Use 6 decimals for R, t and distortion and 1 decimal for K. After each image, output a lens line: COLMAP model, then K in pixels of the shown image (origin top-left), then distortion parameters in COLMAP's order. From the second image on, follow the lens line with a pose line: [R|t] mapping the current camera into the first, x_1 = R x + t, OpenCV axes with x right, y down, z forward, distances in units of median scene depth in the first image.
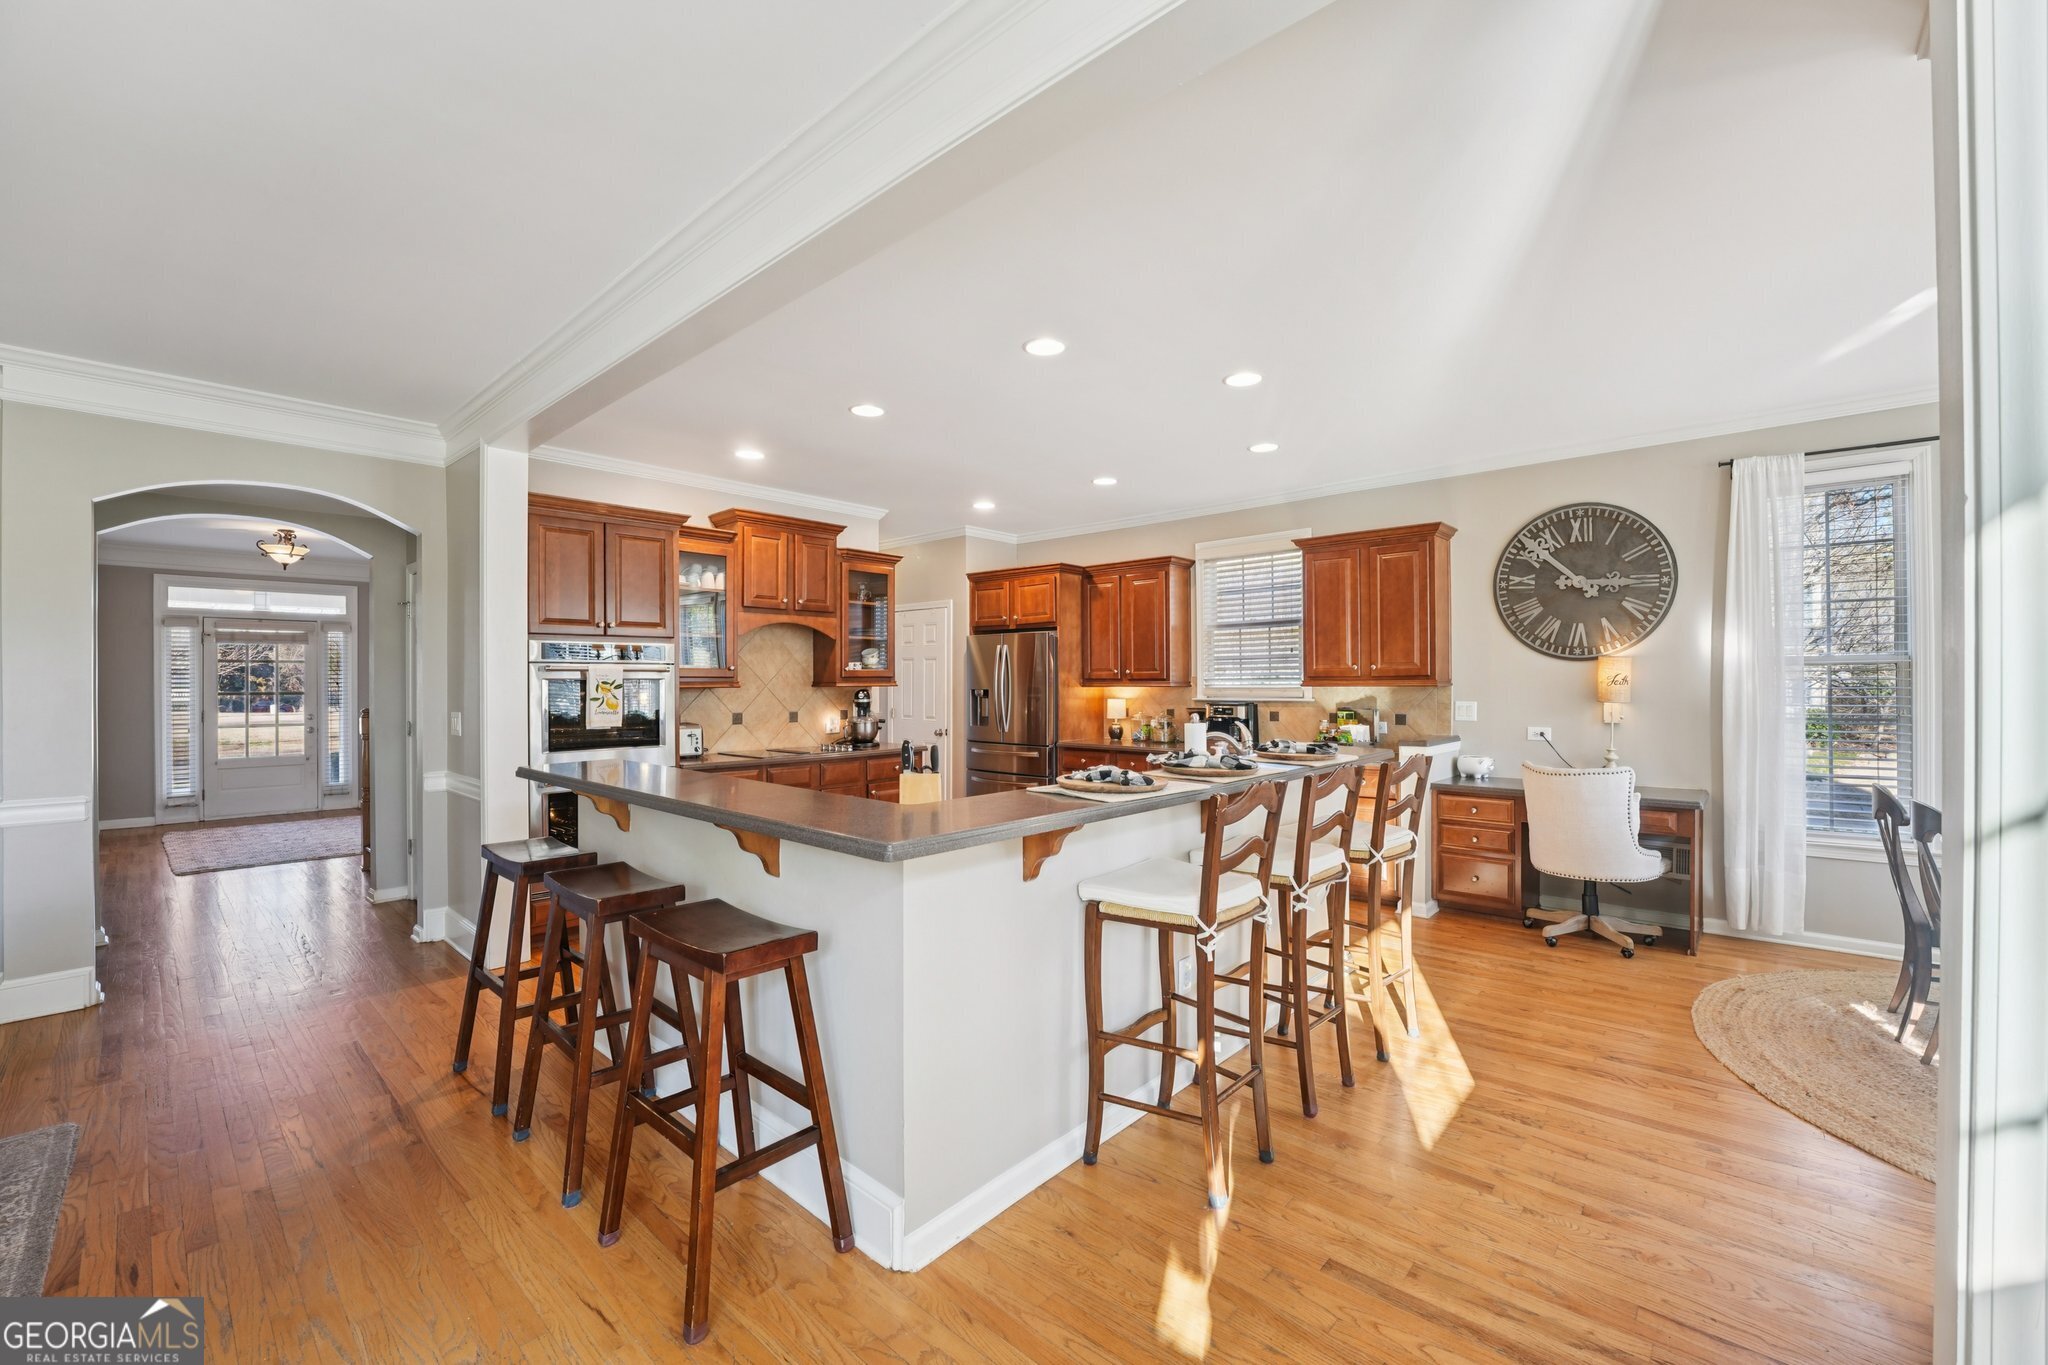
lens RADIAL K [[830.1, 0, 1020.3], [0, 830.1, 681.3], [0, 0, 1]] dist [-0.032495, 0.004933]
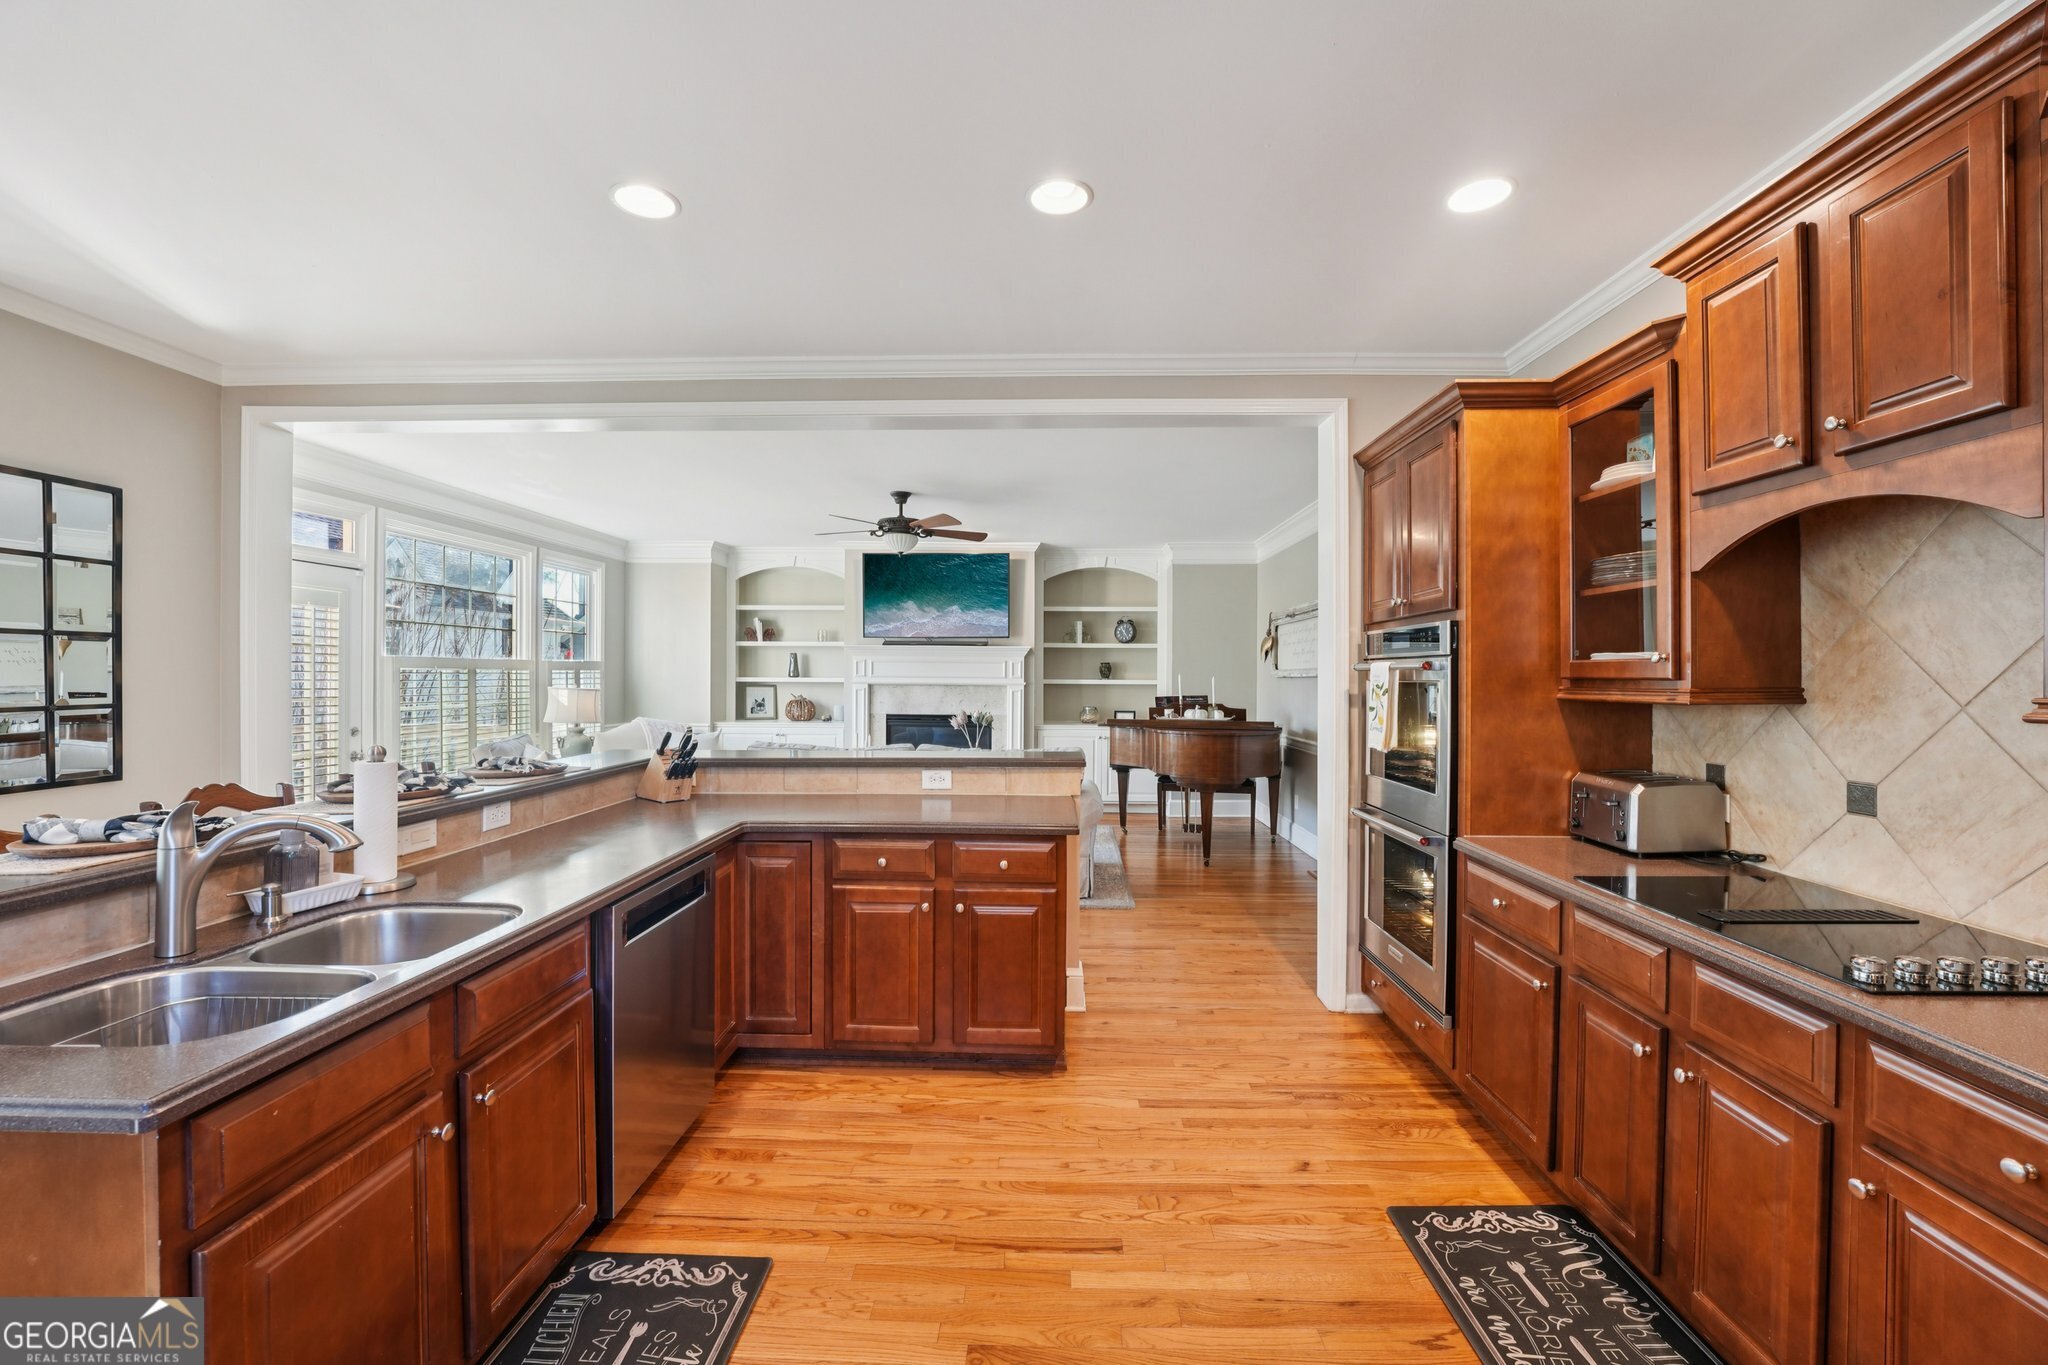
lens RADIAL K [[833.7, 0, 1030.6], [0, 833.7, 676.7], [0, 0, 1]] dist [-0.027825, 0.002548]
pose [[-0.756114, 0.003182, -0.654432, 0.148859], [-0.000109, 0.999988, 0.004988, -0.007919], [0.654440, 0.003843, -0.756105, 1.084497]]
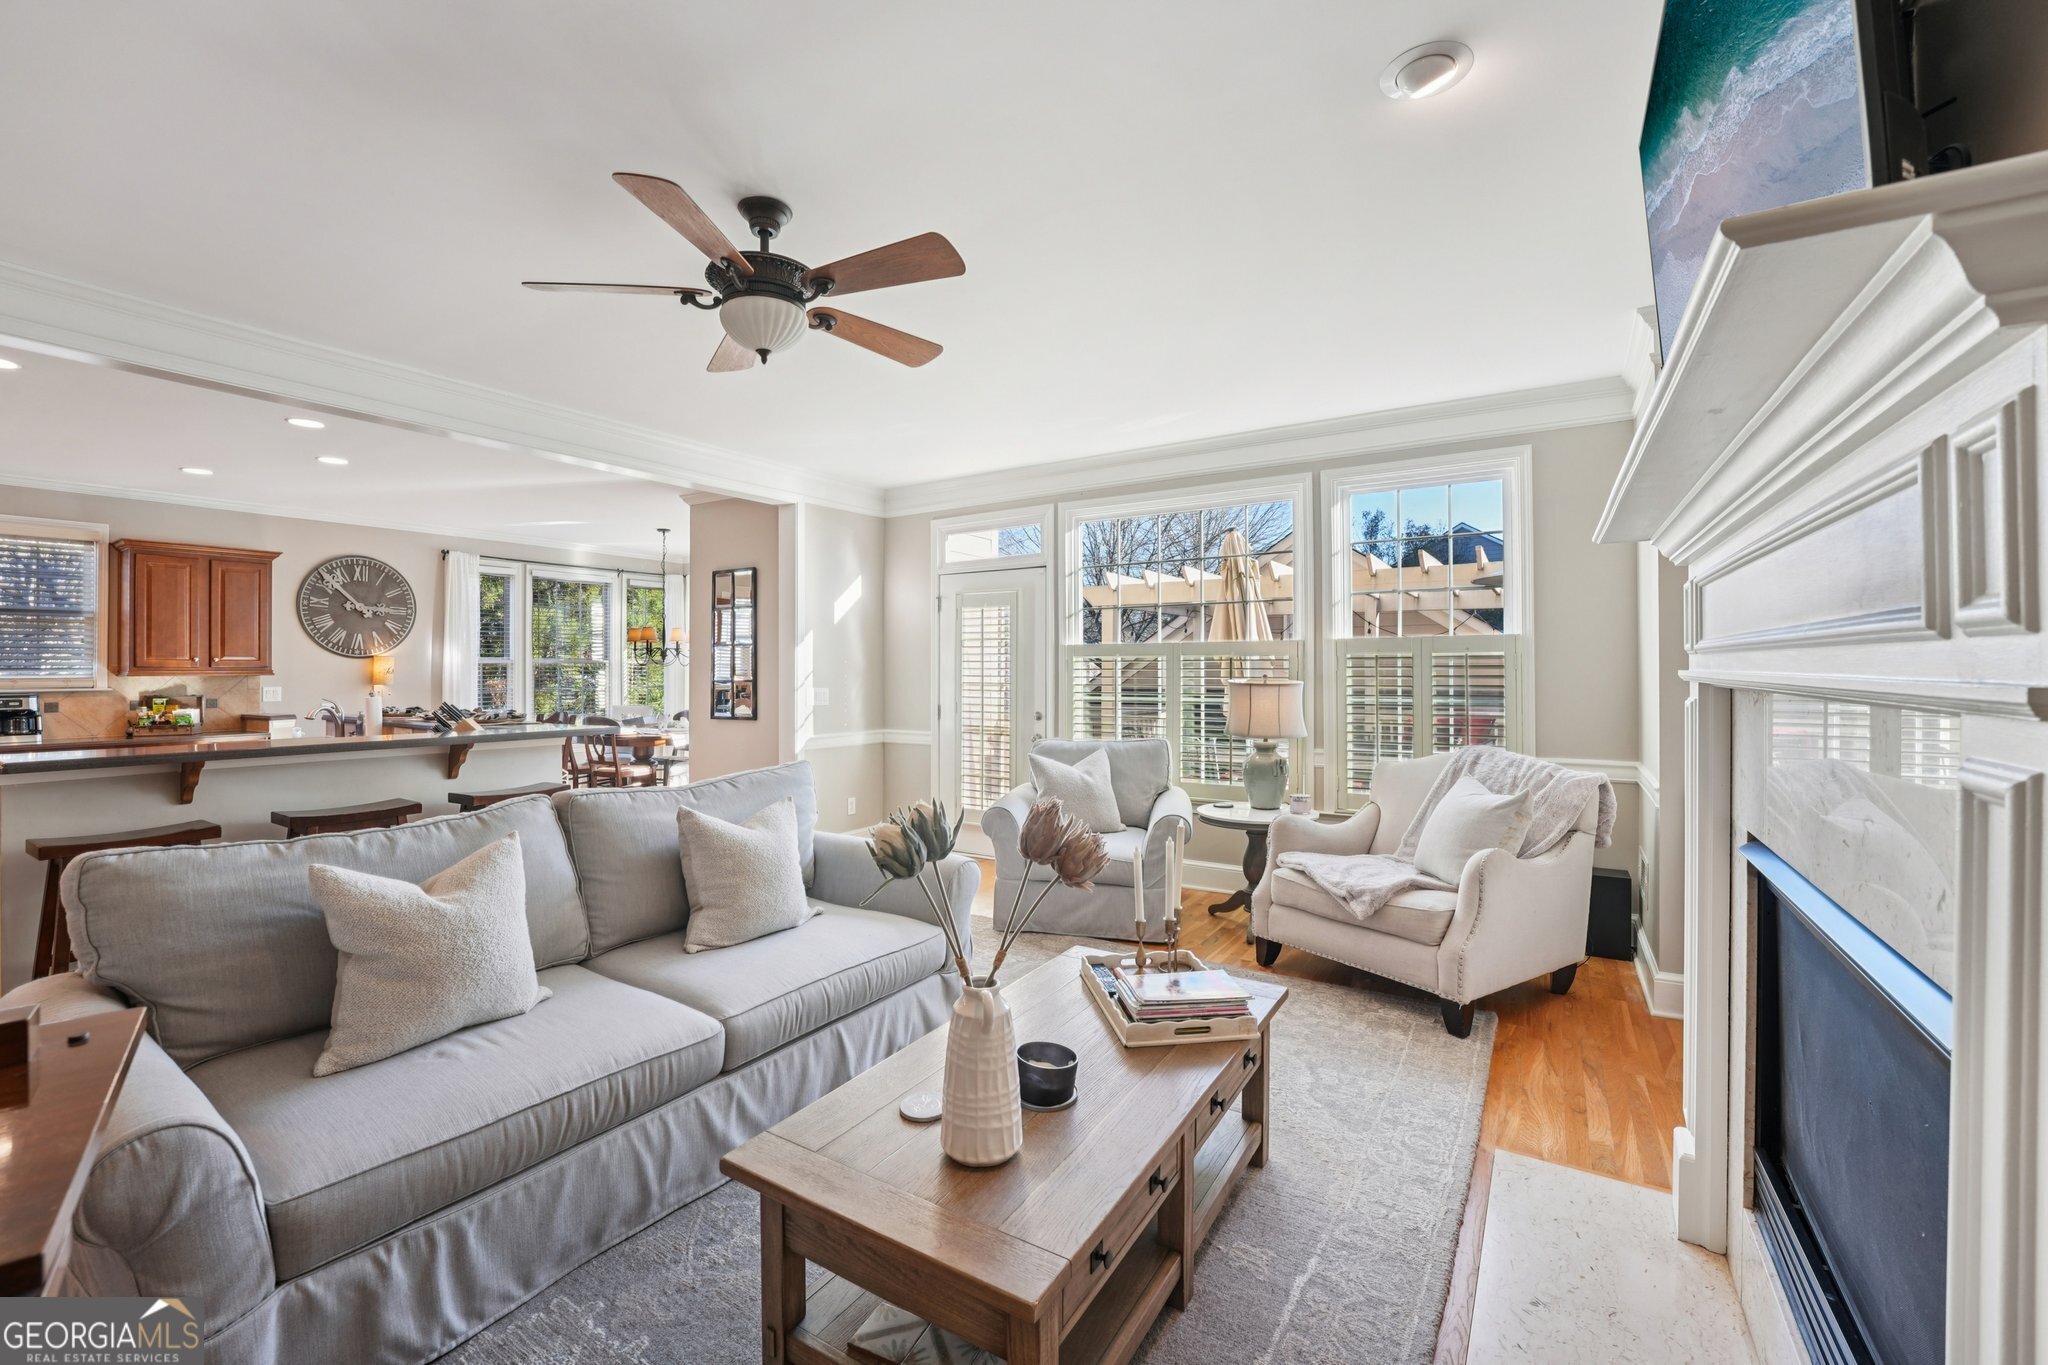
lens RADIAL K [[840.6, 0, 1018.2], [0, 840.6, 664.8], [0, 0, 1]] dist [-0.039278, 0.005496]
pose [[-0.179021, 0.011716, 0.983775, -0.932947], [0.003792, 0.999930, -0.011219, 0.008032], [-0.983838, 0.001722, -0.179053, 0.054654]]
